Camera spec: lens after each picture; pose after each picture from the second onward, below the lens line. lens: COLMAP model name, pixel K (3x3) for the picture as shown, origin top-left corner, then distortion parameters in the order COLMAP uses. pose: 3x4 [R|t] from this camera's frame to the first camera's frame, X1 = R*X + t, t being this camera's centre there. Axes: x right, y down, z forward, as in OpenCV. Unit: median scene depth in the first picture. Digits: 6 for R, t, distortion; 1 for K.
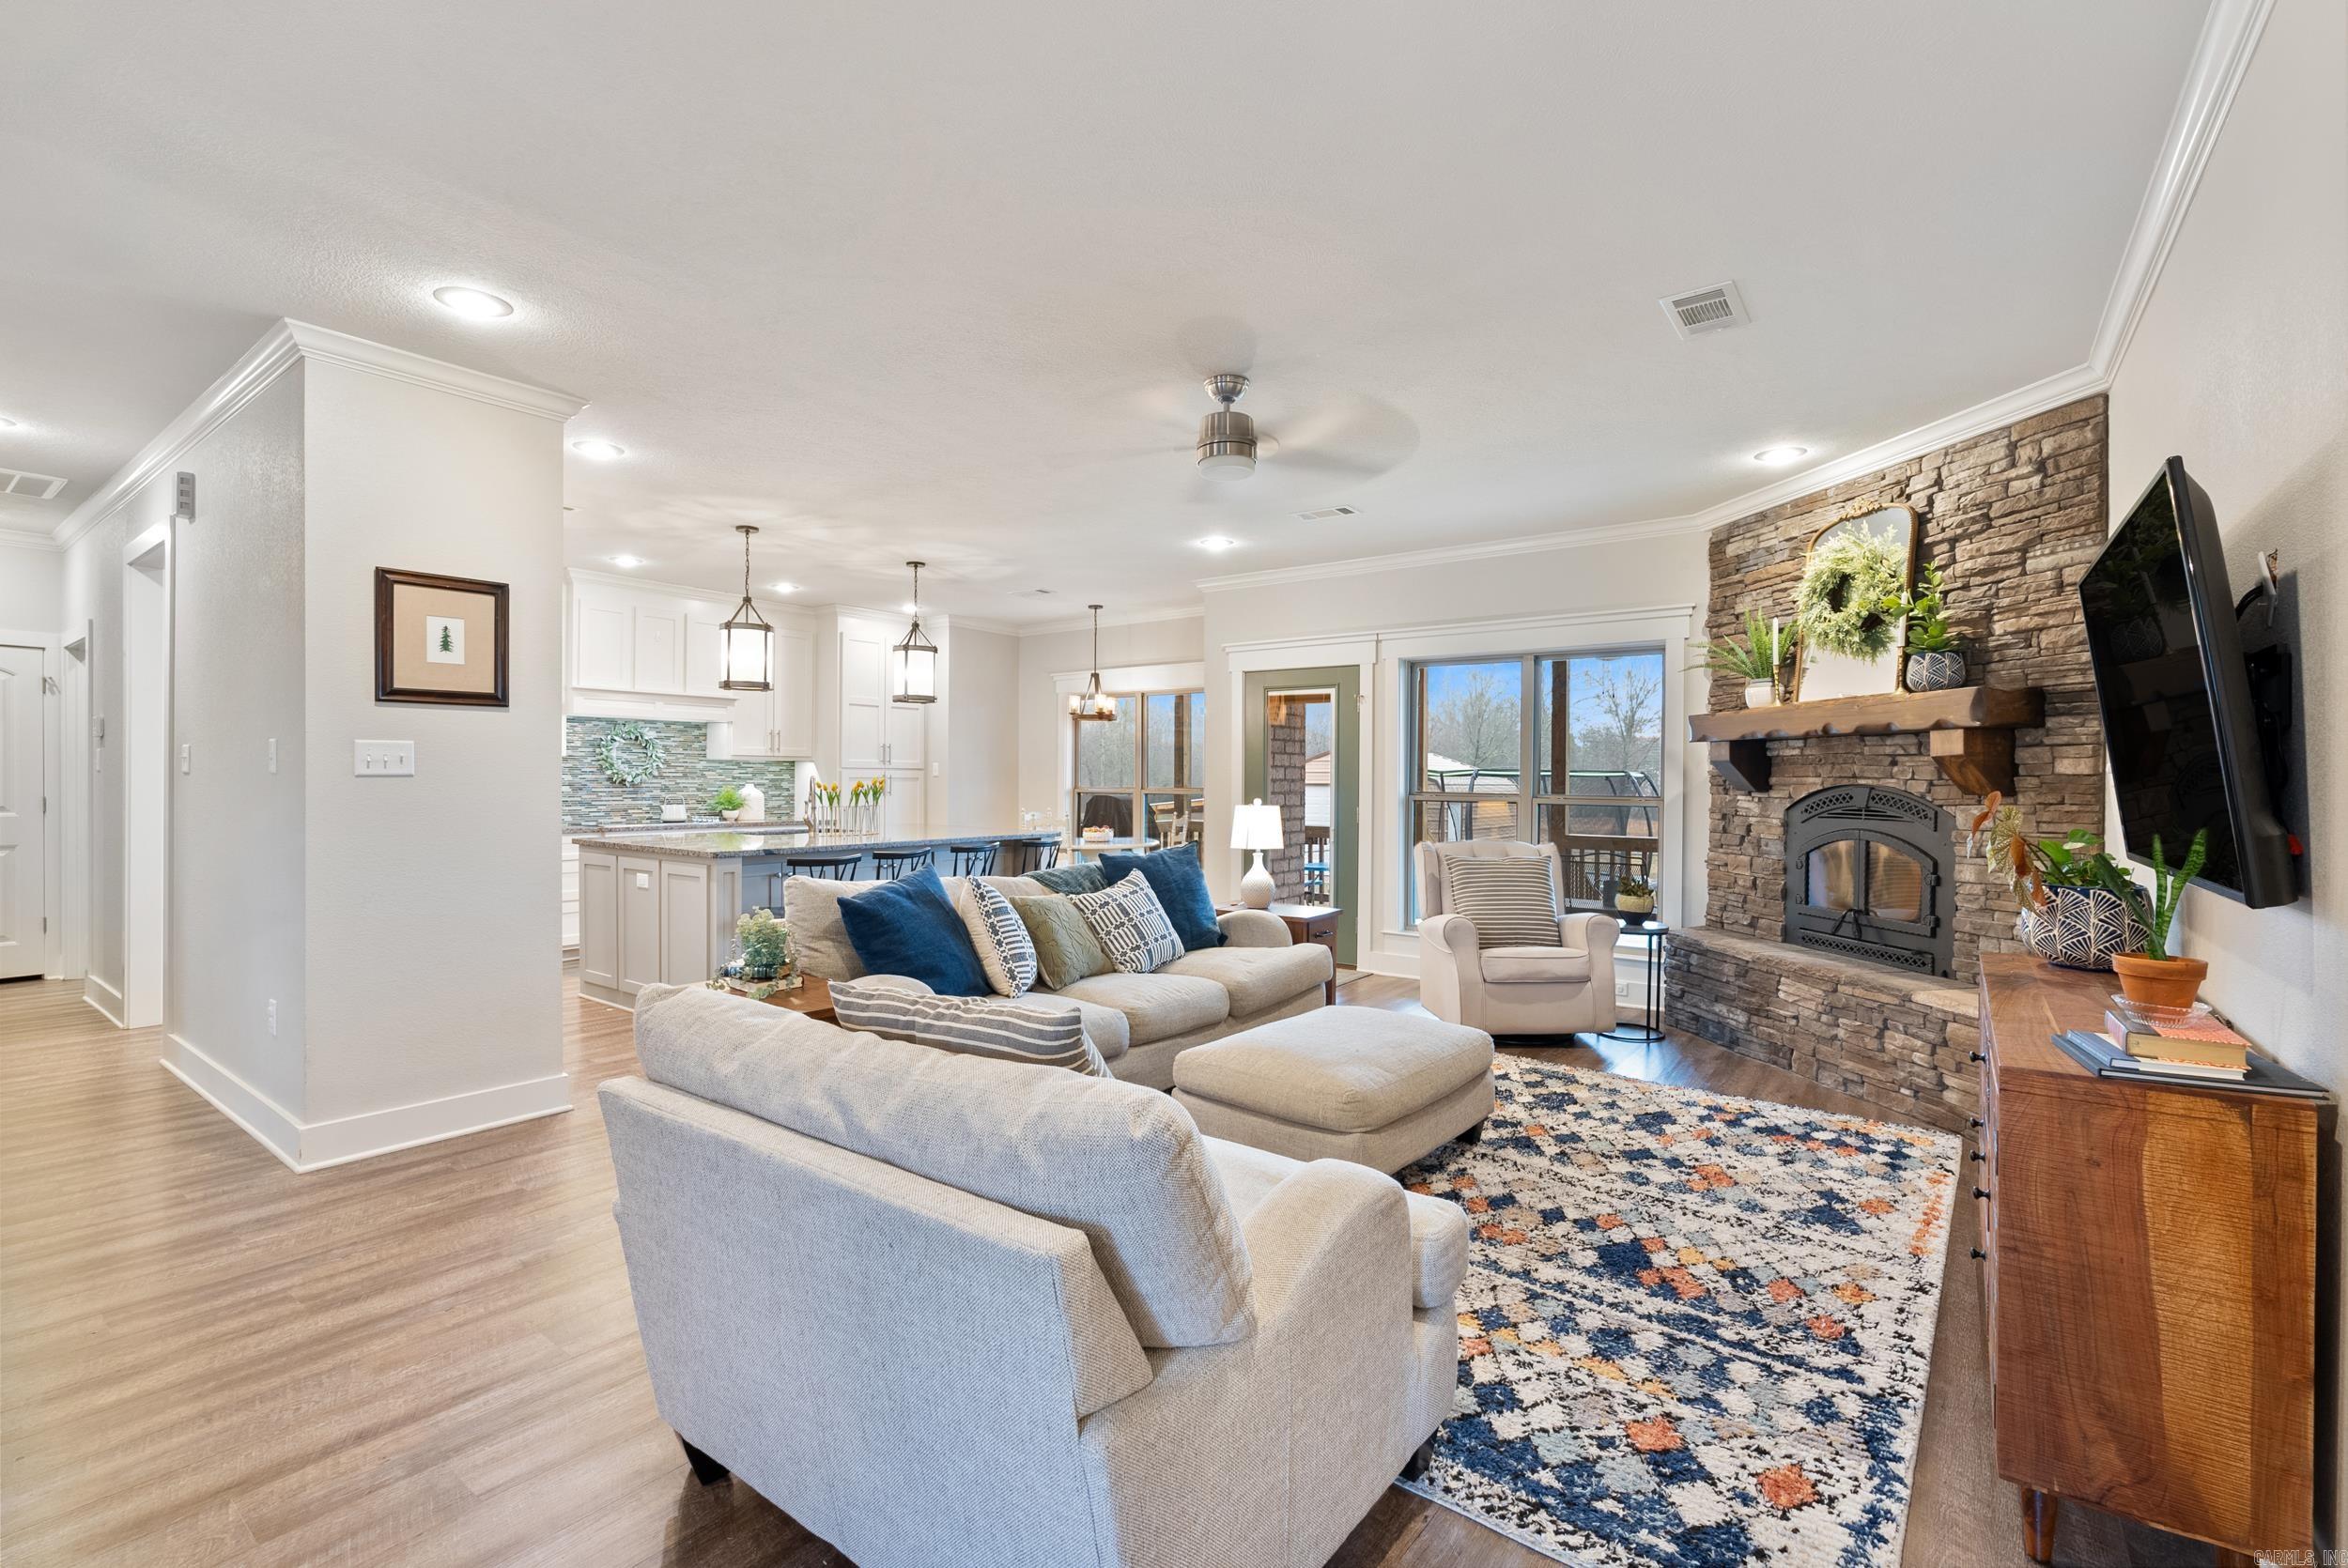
lens RADIAL K [[1032.7, 0, 1174.7], [0, 1032.7, 782.0], [0, 0, 1]] dist [-0.005300, -0.000436]
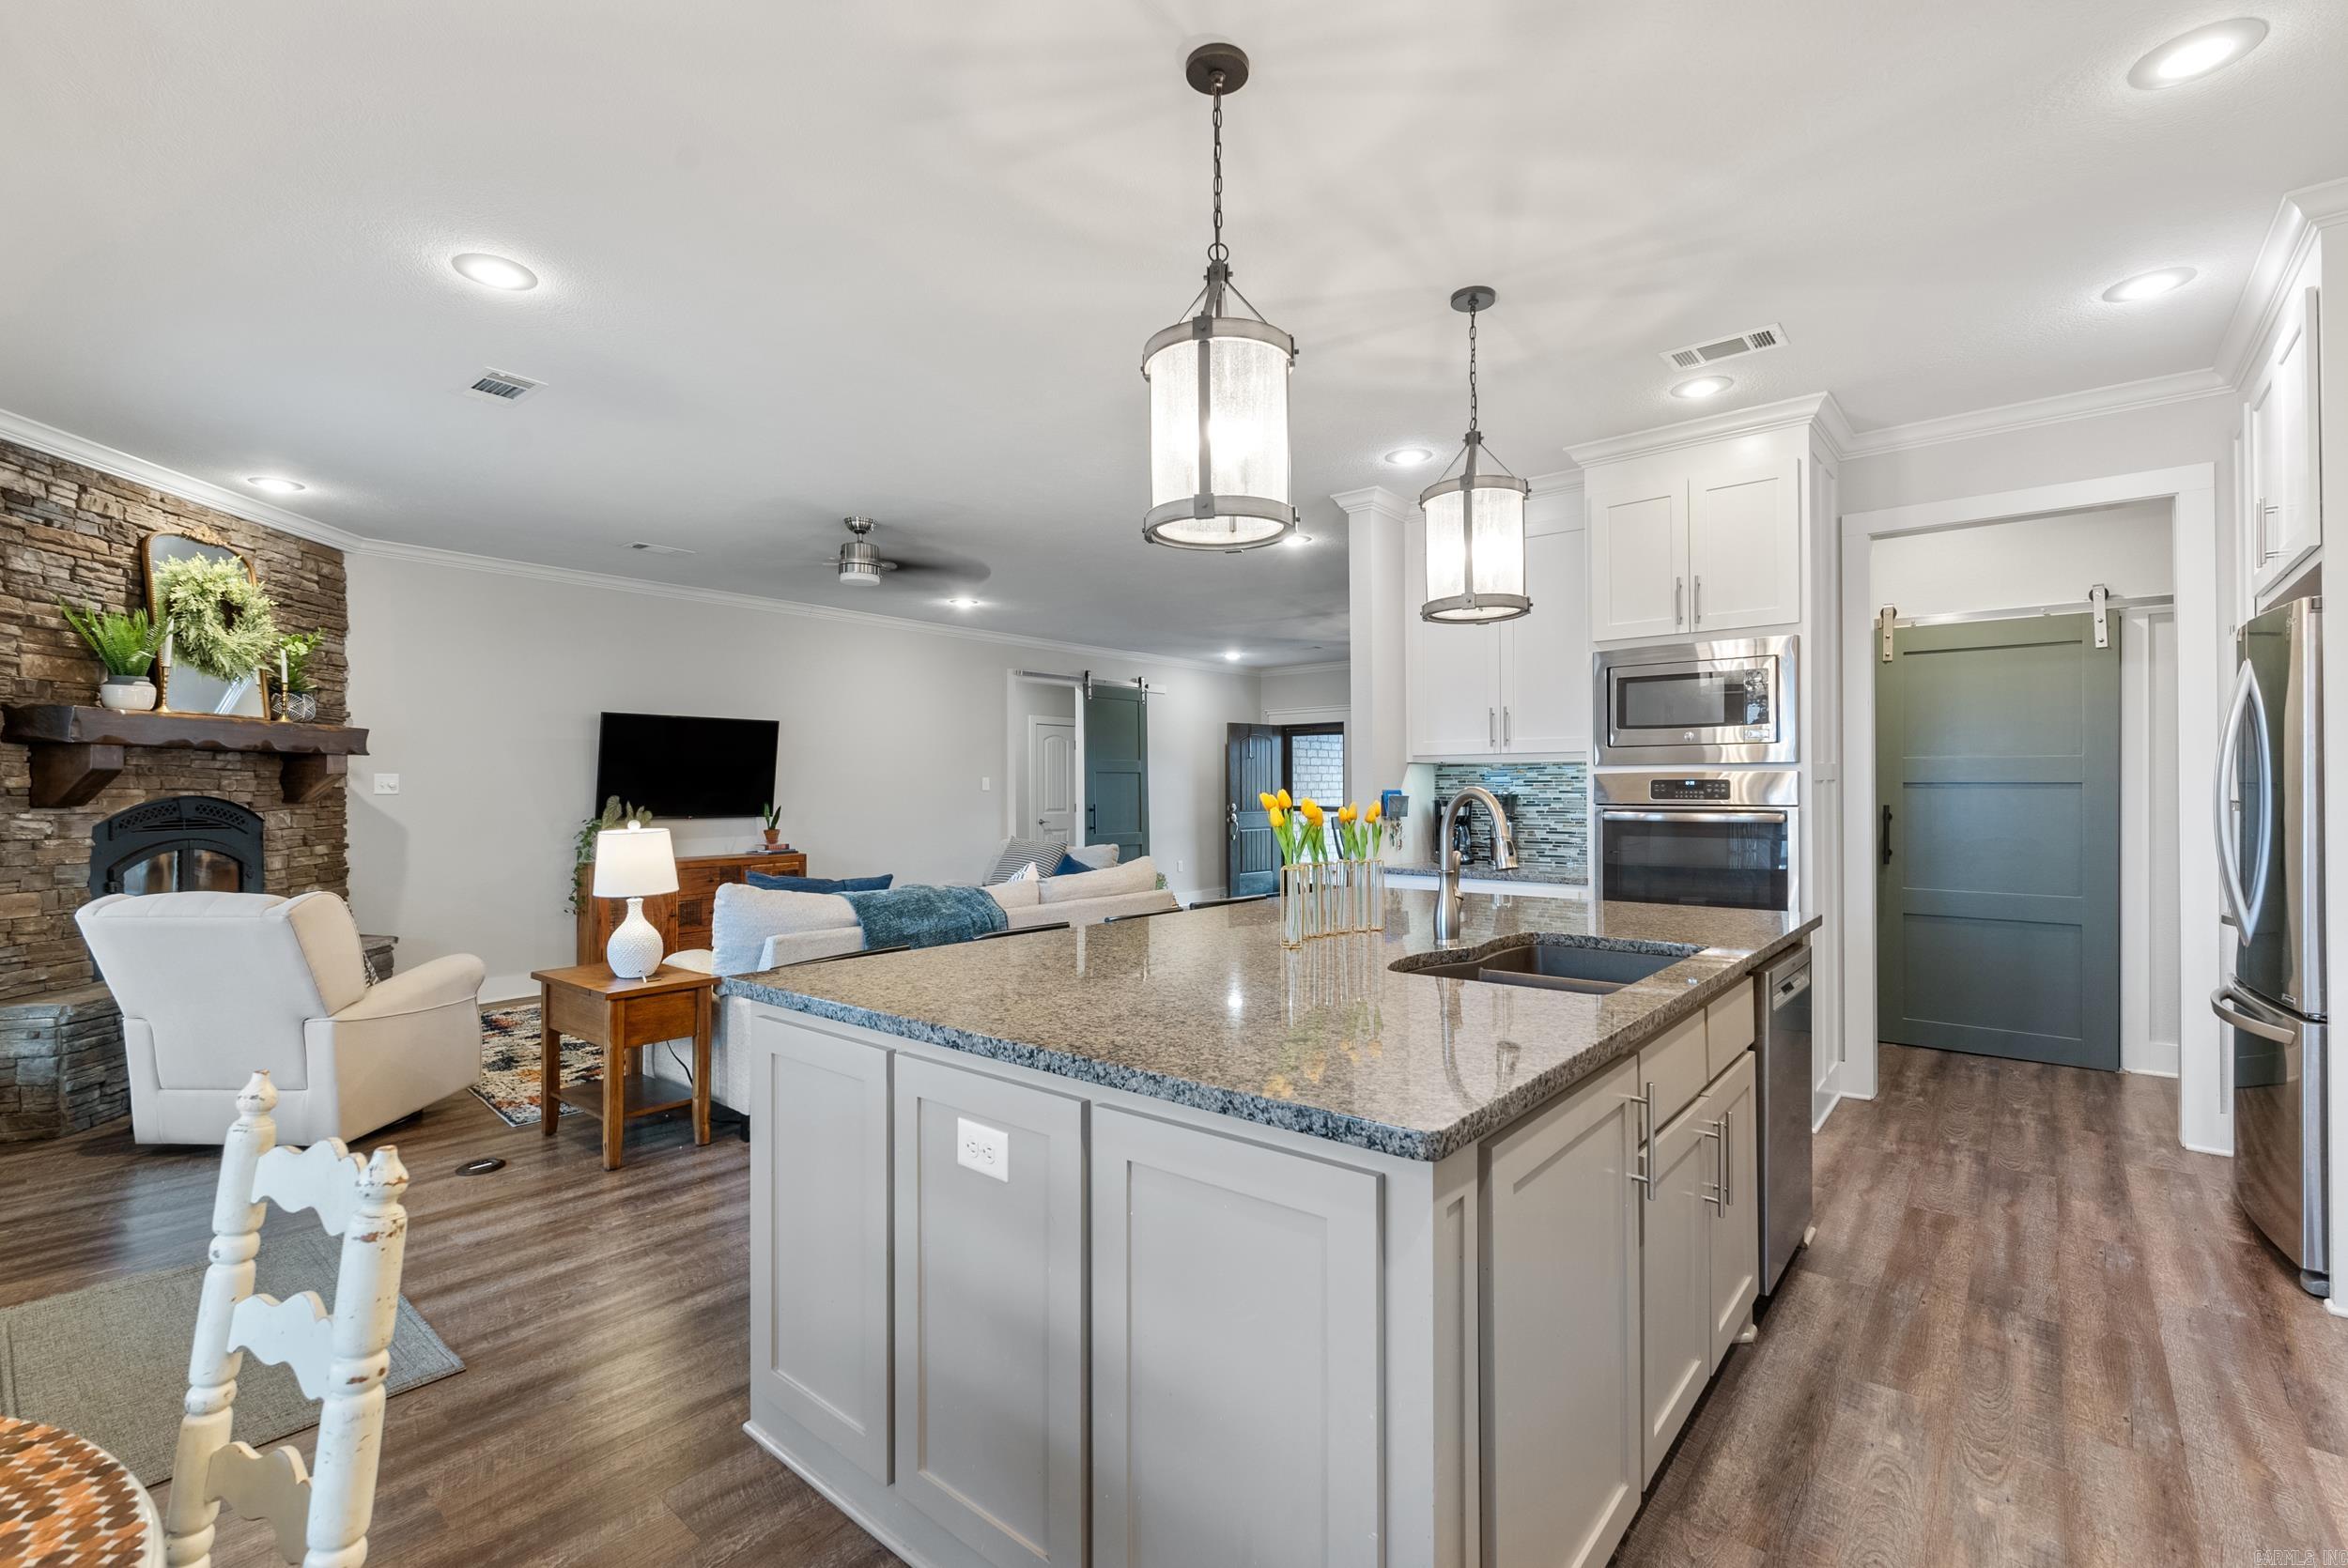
lens RADIAL K [[1032.7, 0, 1173.7], [0, 1032.7, 786.7], [0, 0, 1]] dist [-0.005300, -0.000436]
pose [[-0.998135, -0.001292, 0.061037, -0.402512], [-0.001135, 0.999996, 0.002609, -0.011058], [-0.061040, 0.002535, -0.998132, 2.026108]]
